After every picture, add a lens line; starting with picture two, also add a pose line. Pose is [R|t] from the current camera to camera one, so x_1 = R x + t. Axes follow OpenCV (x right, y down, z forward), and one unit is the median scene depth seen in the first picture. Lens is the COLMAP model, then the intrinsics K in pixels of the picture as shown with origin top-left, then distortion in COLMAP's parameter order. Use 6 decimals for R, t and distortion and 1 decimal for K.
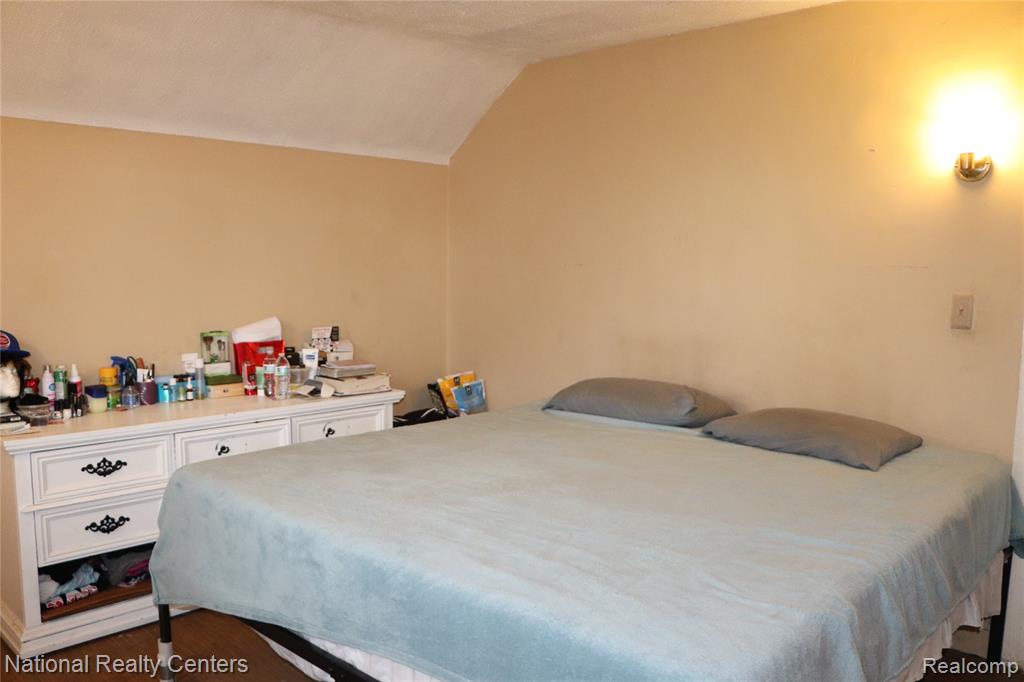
lens RADIAL K [[826.4, 0, 506.2], [0, 826.4, 355.5], [0, 0, 1]] dist [-0.164263, 0.129583]
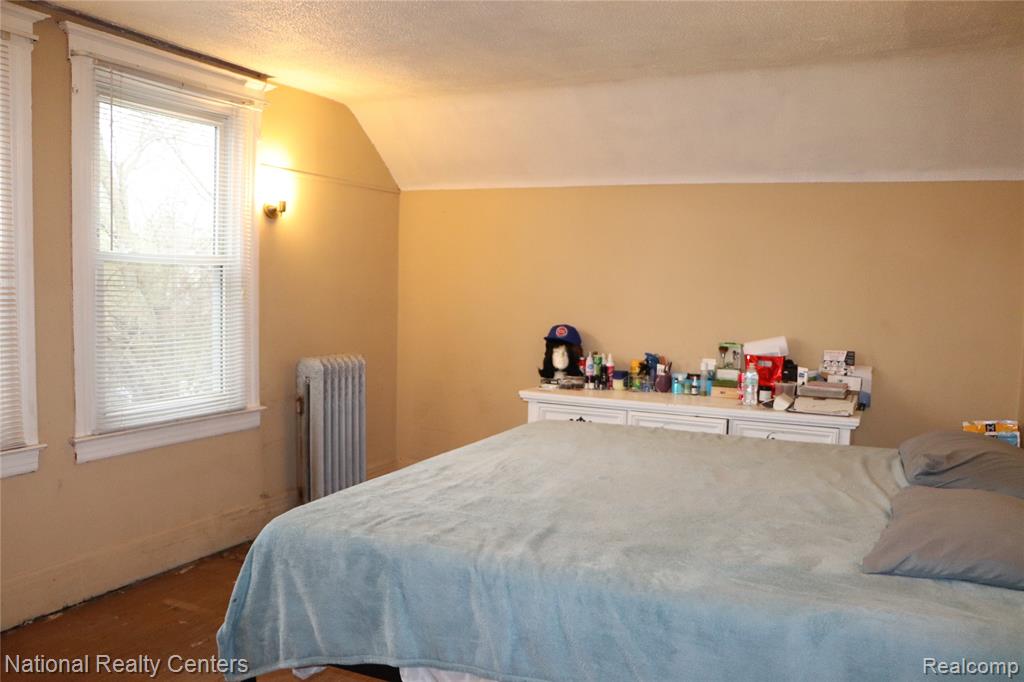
lens RADIAL K [[826.4, 0, 506.2], [0, 826.4, 355.5], [0, 0, 1]] dist [-0.164263, 0.129583]
pose [[0.330936, 0.085283, -0.939792, 0.701249], [-0.121673, 0.991451, 0.047125, -0.029393], [0.935776, 0.098752, 0.338483, 0.295635]]
